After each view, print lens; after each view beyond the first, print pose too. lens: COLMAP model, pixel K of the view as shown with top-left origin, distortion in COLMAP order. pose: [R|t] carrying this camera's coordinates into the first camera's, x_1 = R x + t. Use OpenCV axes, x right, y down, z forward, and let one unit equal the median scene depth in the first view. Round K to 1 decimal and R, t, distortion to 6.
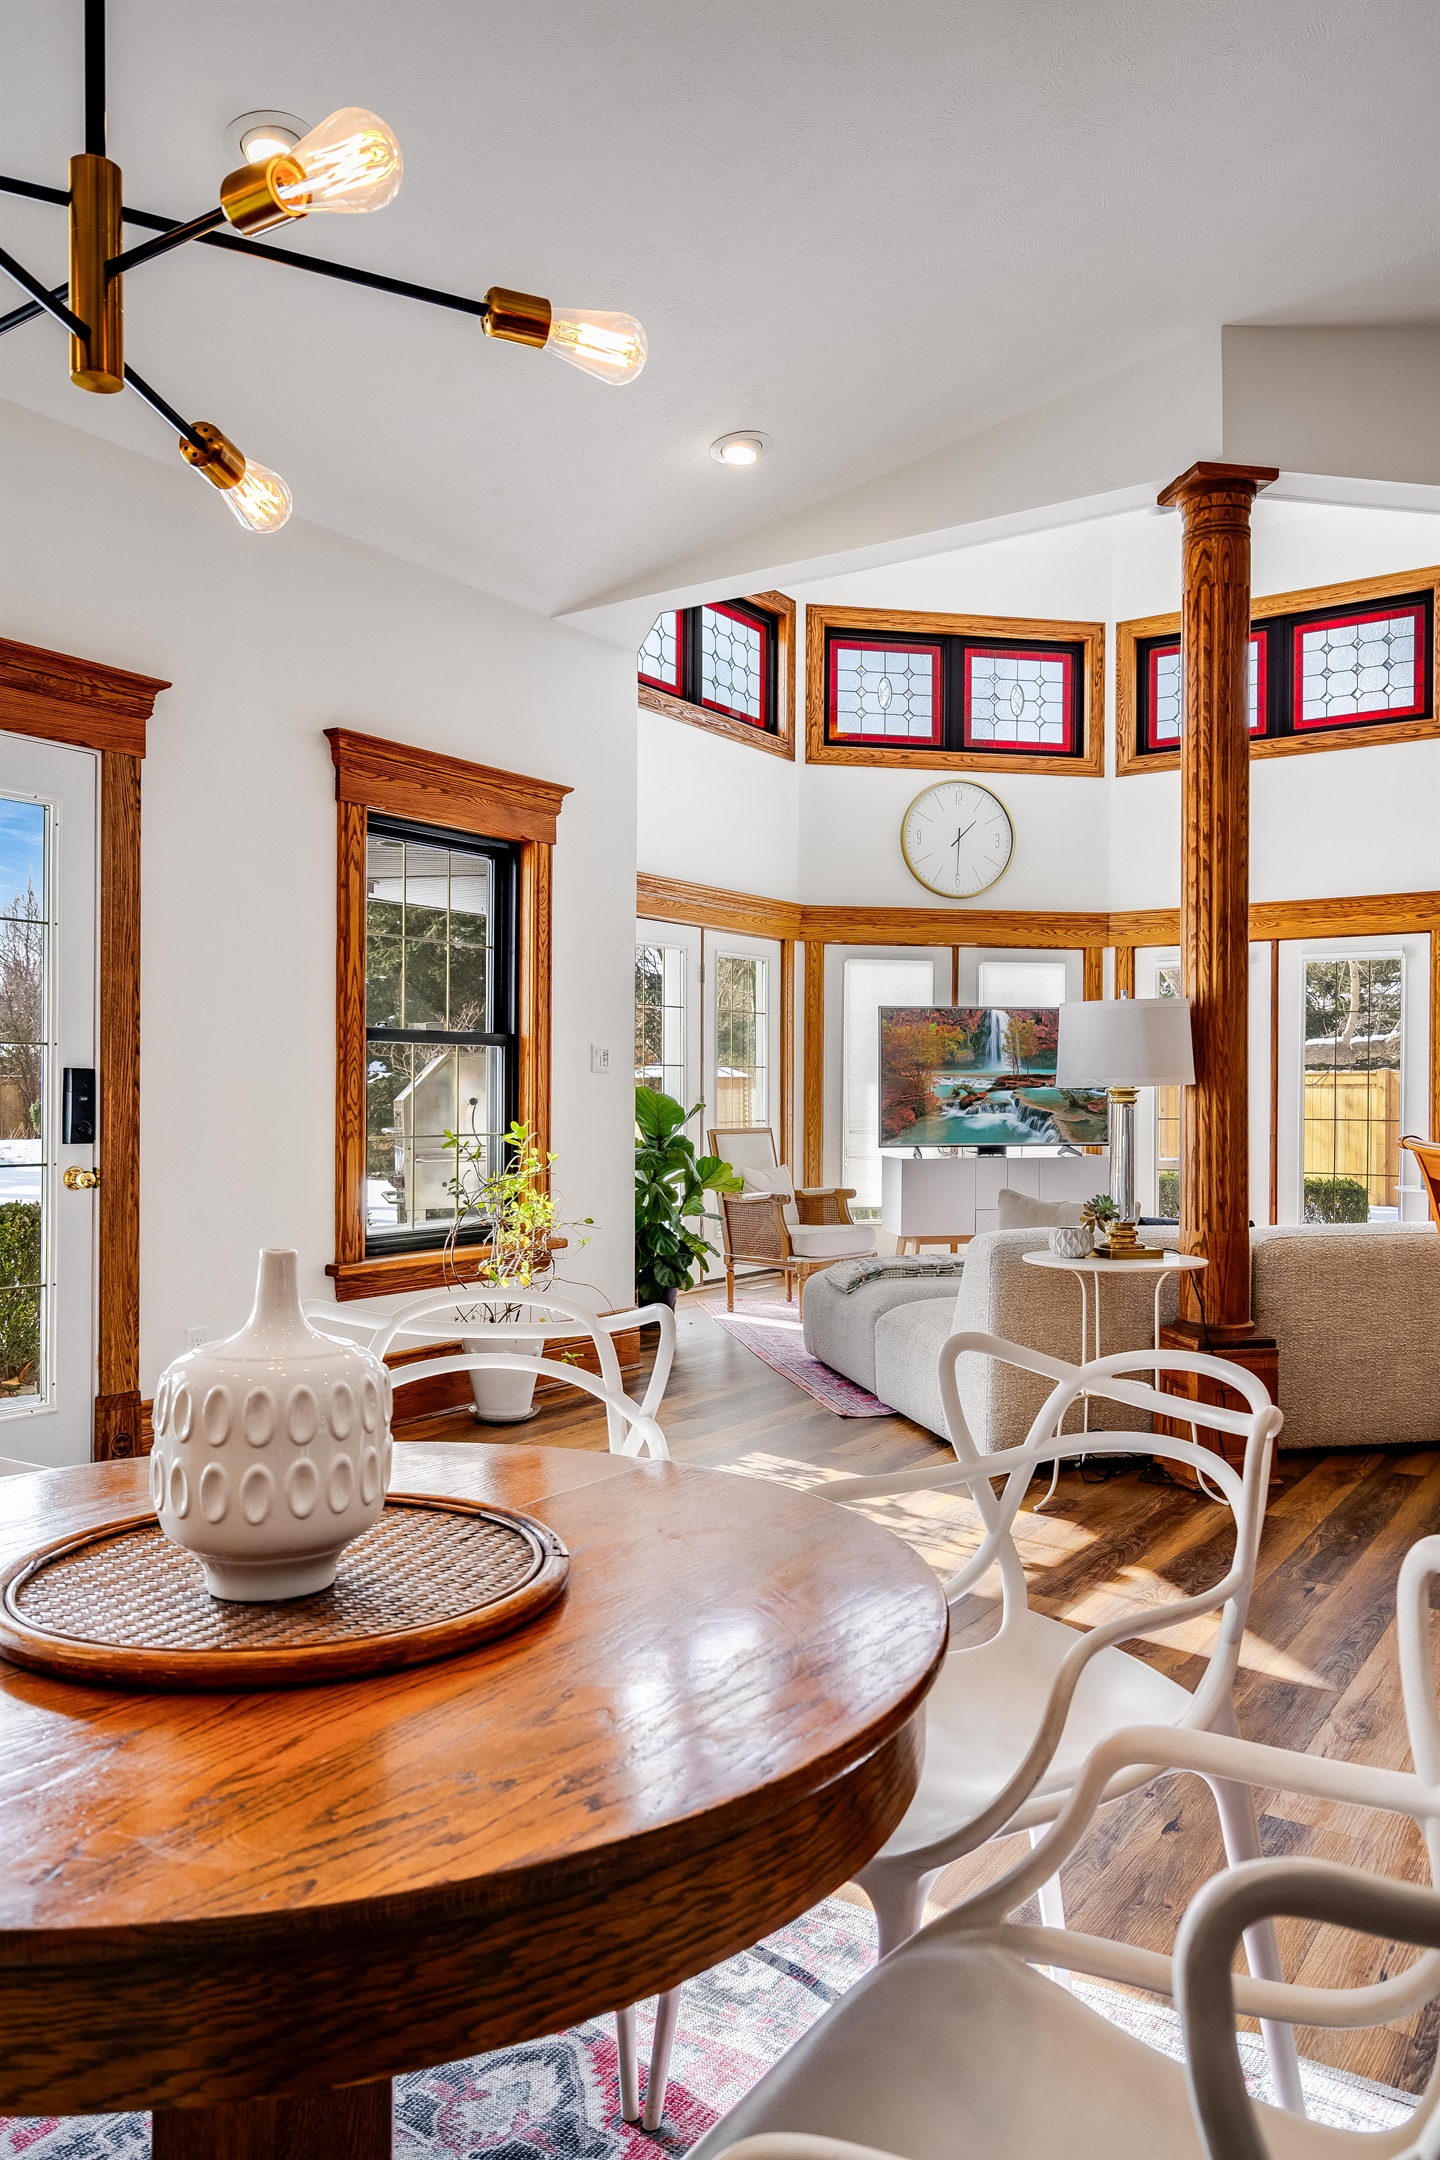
lens RADIAL K [[1373.3, 0, 720.0], [0, 1373.3, 1080.0], [0, 0, 1]] dist [0.019634, -0.000582]
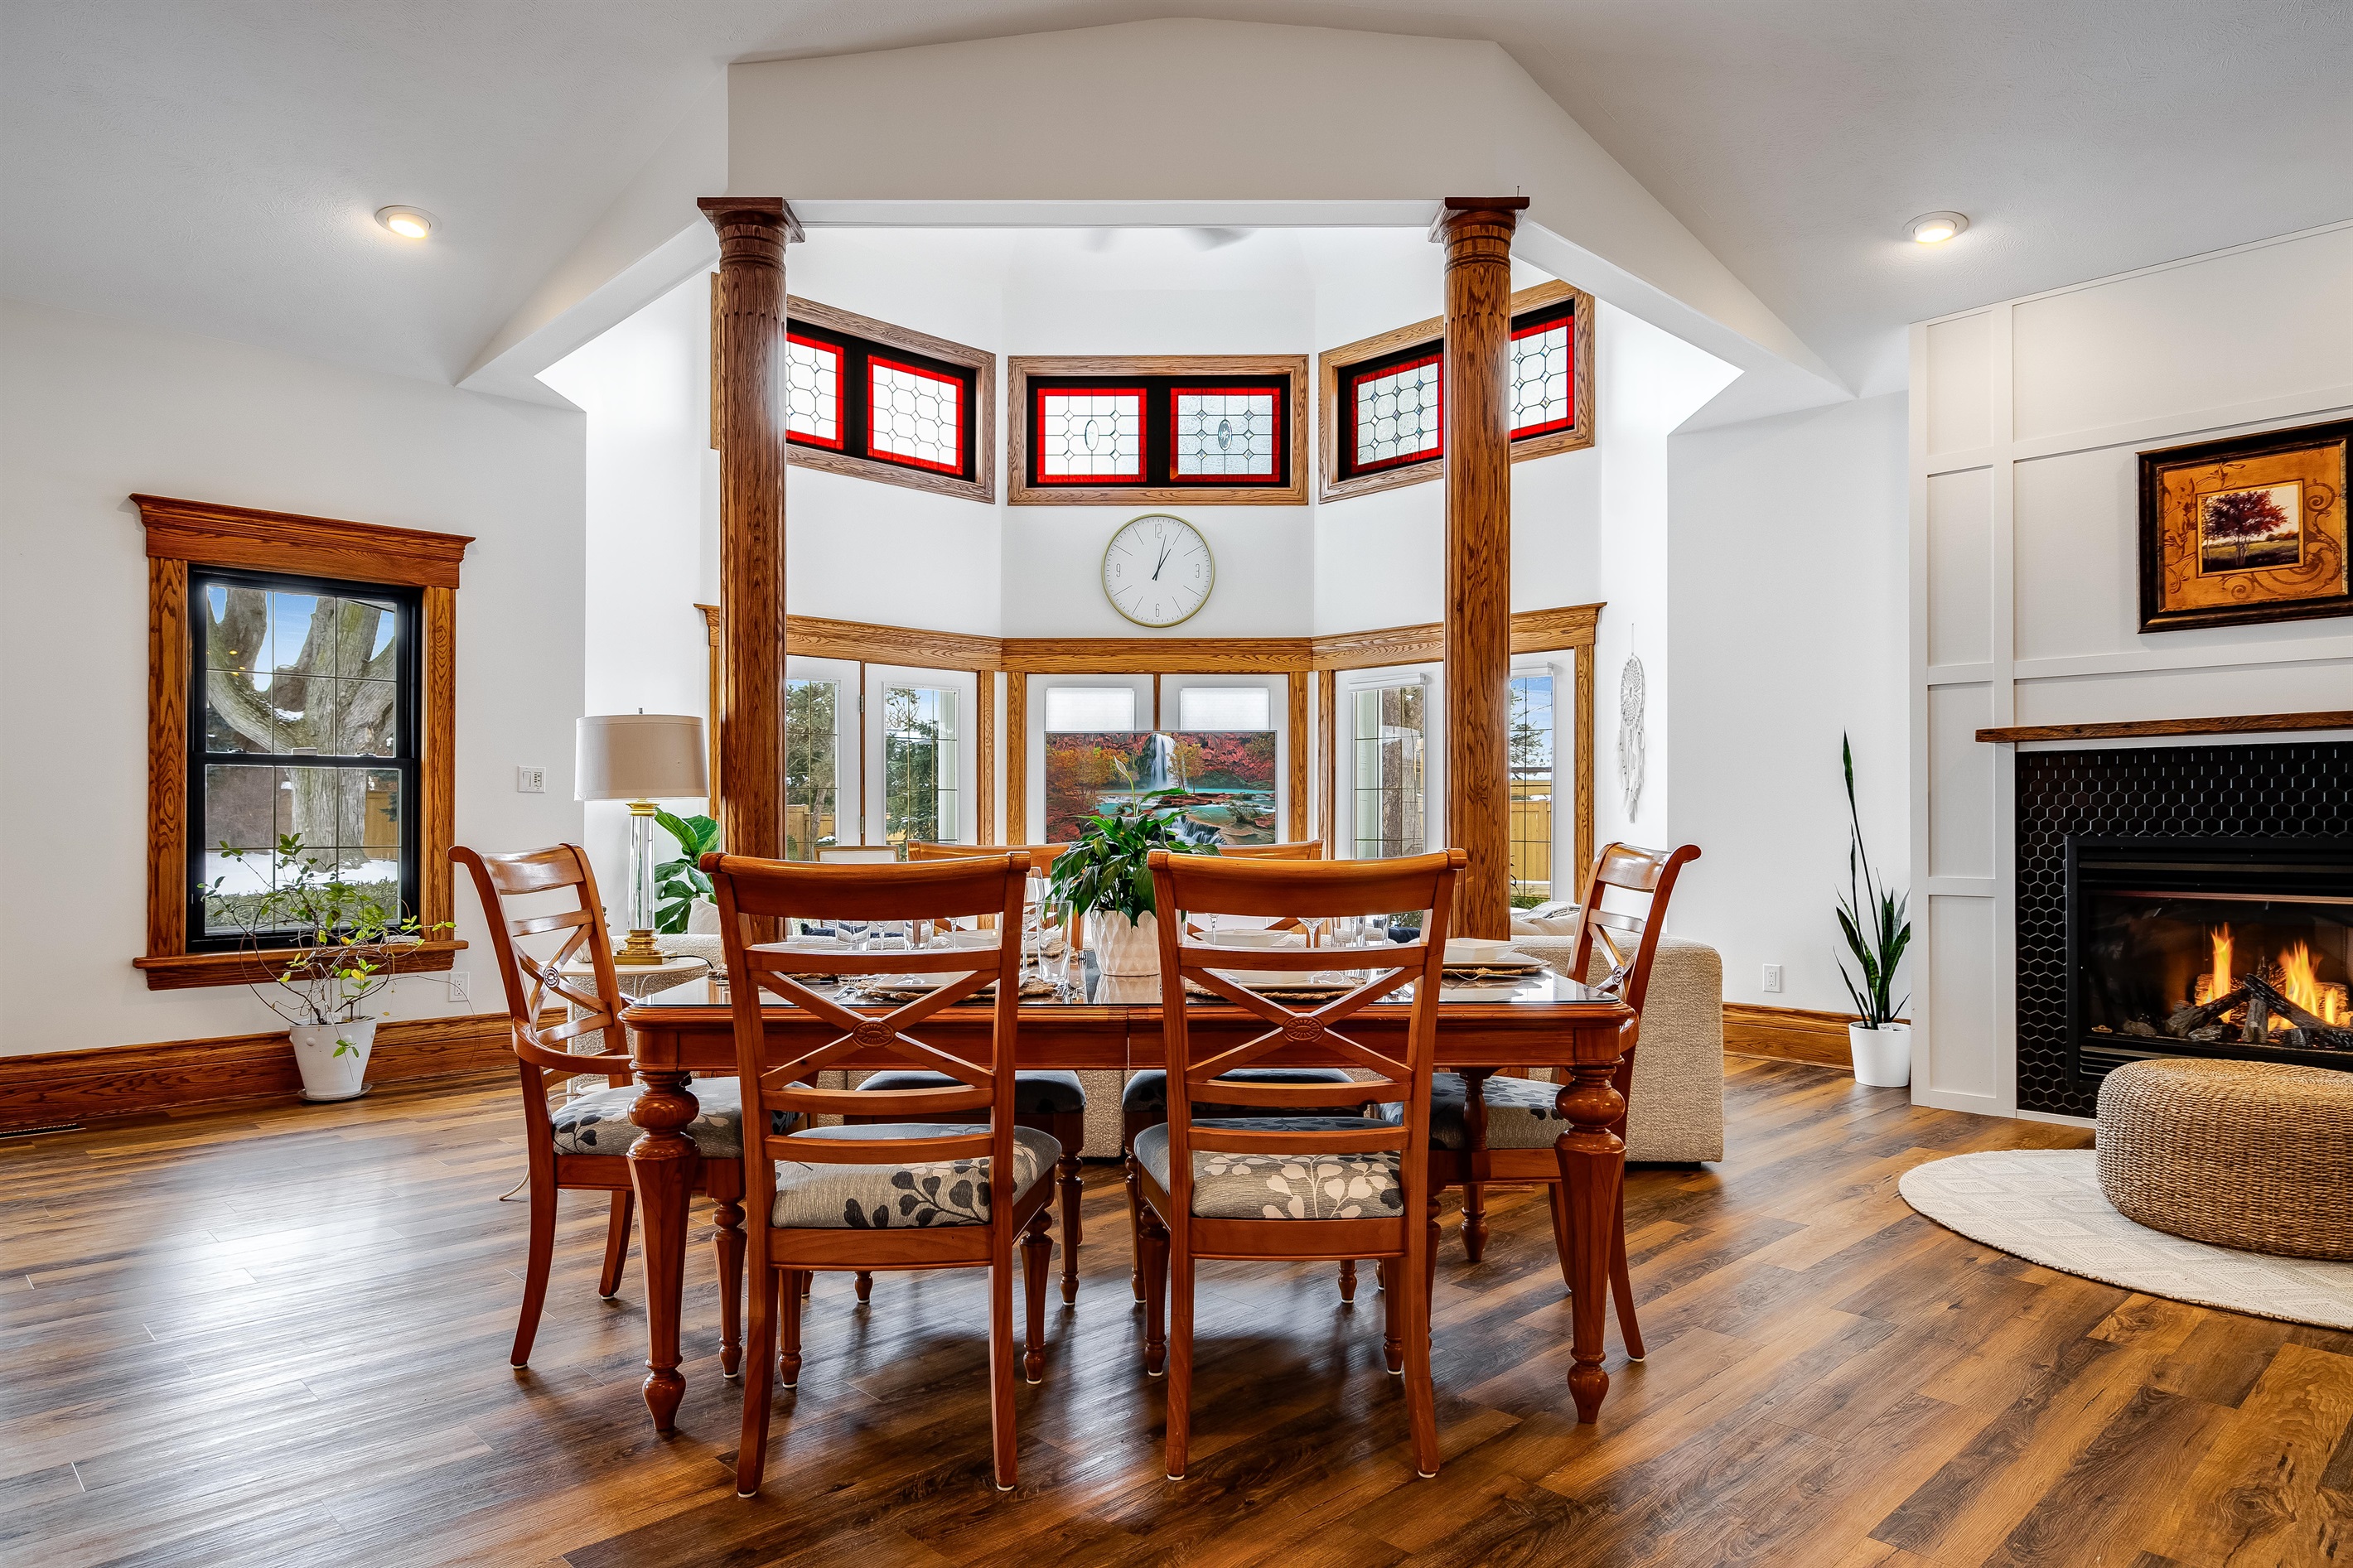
lens RADIAL K [[1276.9, 0, 1176.2], [0, 1276.9, 805.1], [0, 0, 1]] dist [0.001585, 0.000384]
pose [[0.981861, -0.004921, -0.189540, 0.369260], [0.004078, 0.999980, -0.004836, 0.007003], [0.189560, 0.003976, 0.981861, 0.054013]]
